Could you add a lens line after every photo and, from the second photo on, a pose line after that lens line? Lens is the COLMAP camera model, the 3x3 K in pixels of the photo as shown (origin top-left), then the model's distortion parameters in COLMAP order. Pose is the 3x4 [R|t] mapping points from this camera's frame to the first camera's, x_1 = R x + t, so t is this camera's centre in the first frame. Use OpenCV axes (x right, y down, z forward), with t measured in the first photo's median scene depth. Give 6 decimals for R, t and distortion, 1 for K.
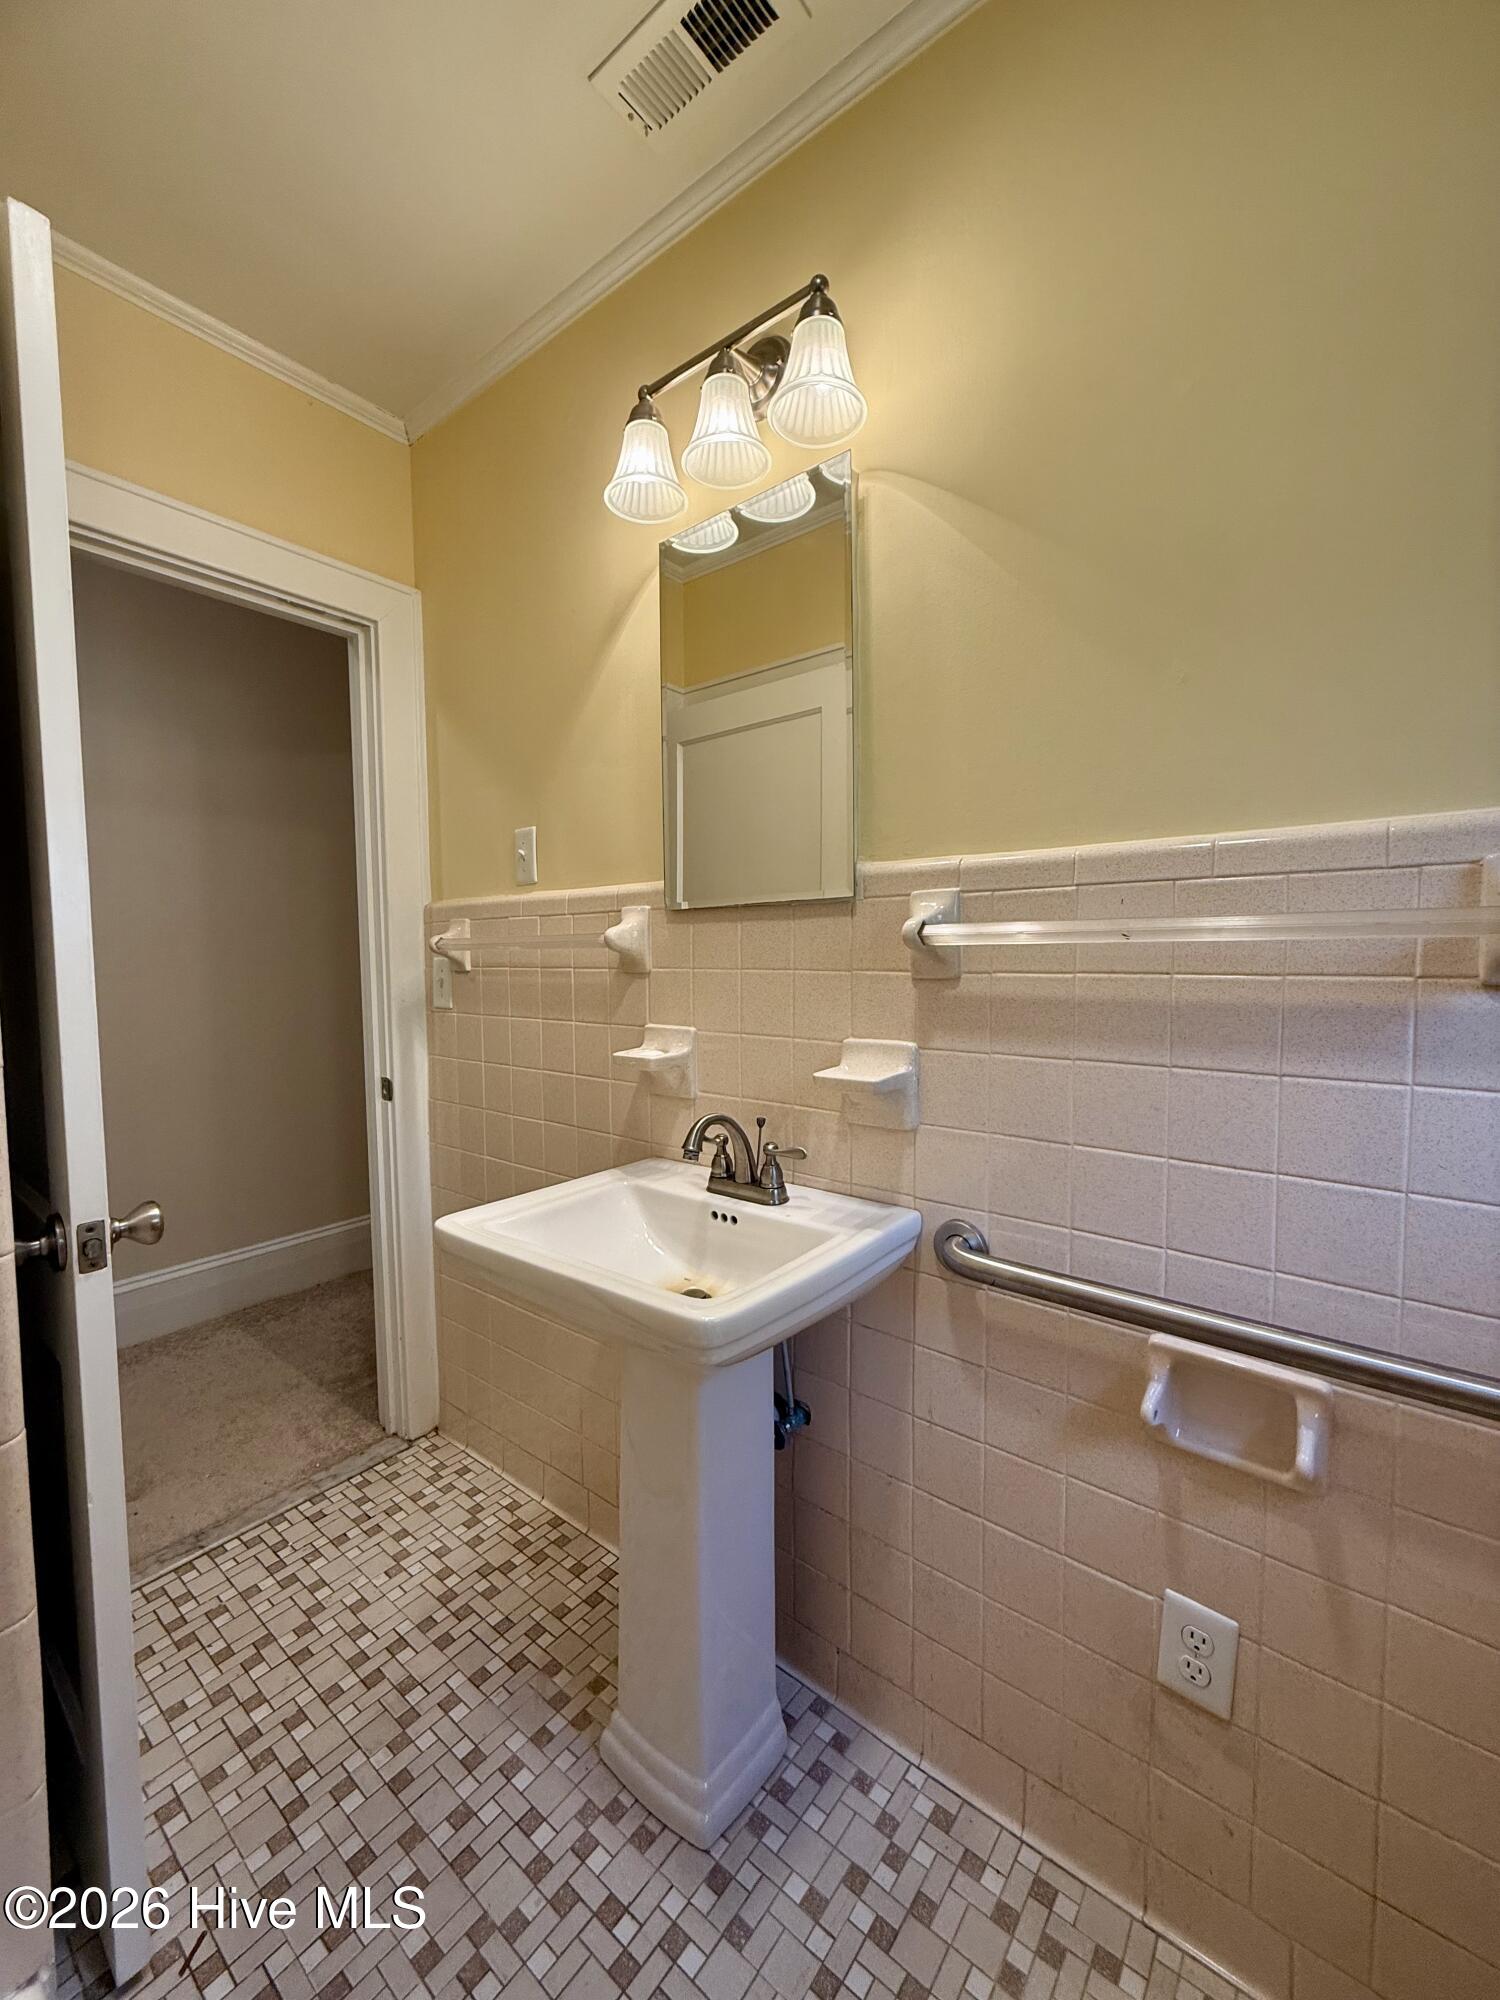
lens RADIAL K [[793.7, 0, 750.0], [0, 793.7, 1000.0], [0, 0, 1]] dist [-0.000266, -0.000032]
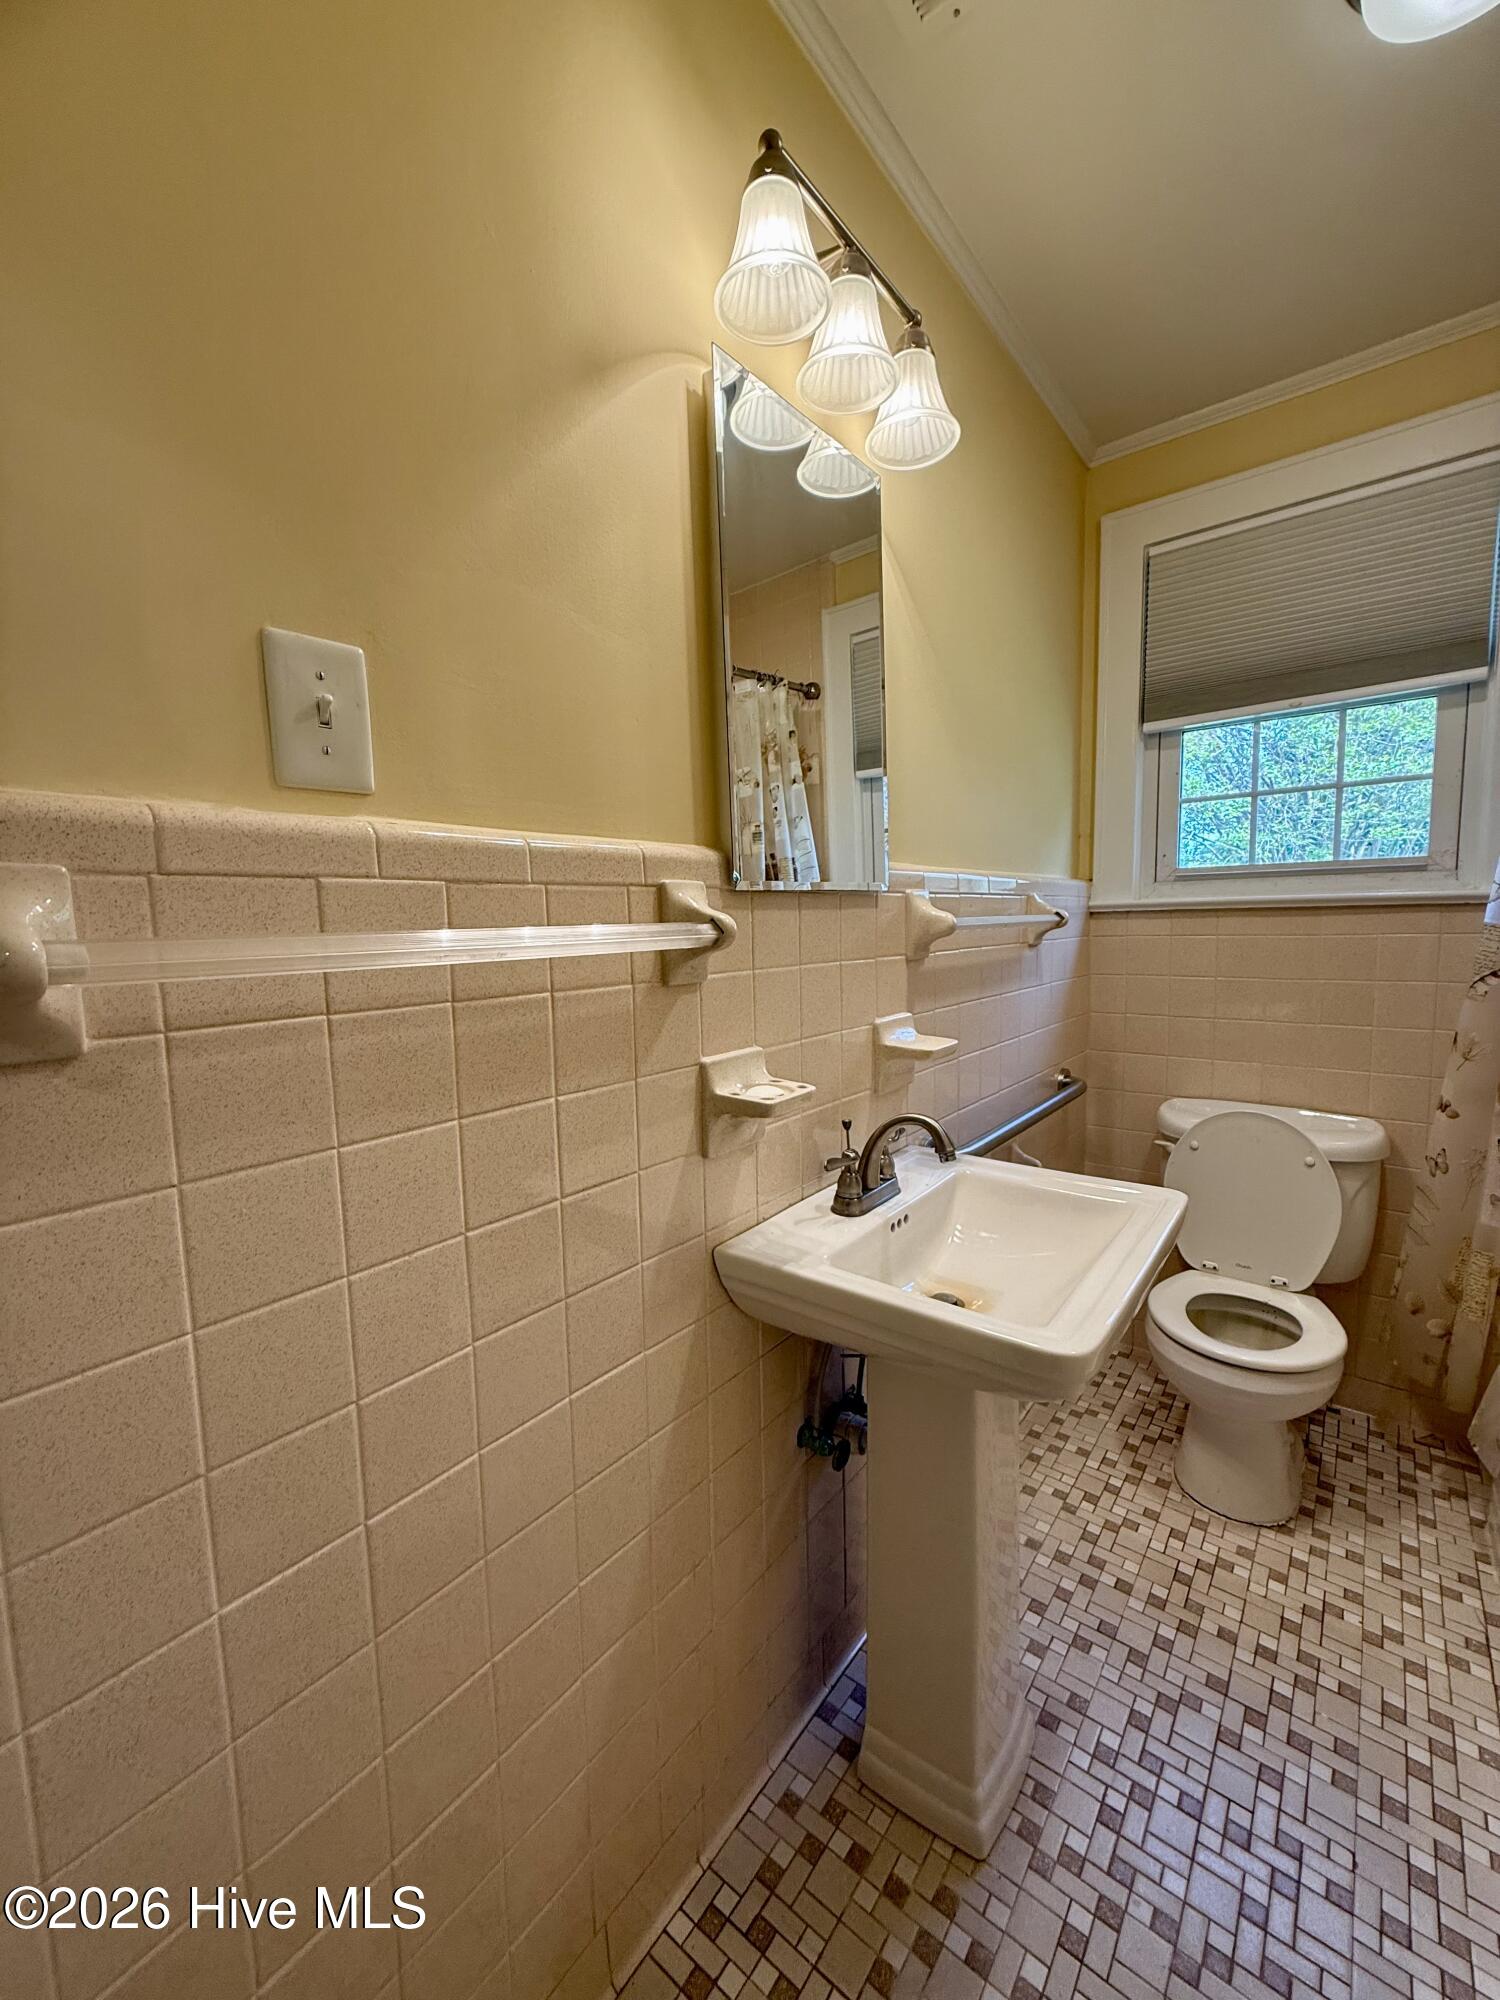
lens RADIAL K [[793.7, 0, 750.0], [0, 793.7, 1000.0], [0, 0, 1]] dist [-0.000266, -0.000032]
pose [[-0.004650, -0.095240, 0.995443, -0.942041], [0.081045, 0.992144, 0.095303, -0.094286], [-0.996700, 0.081119, 0.003105, 1.142031]]
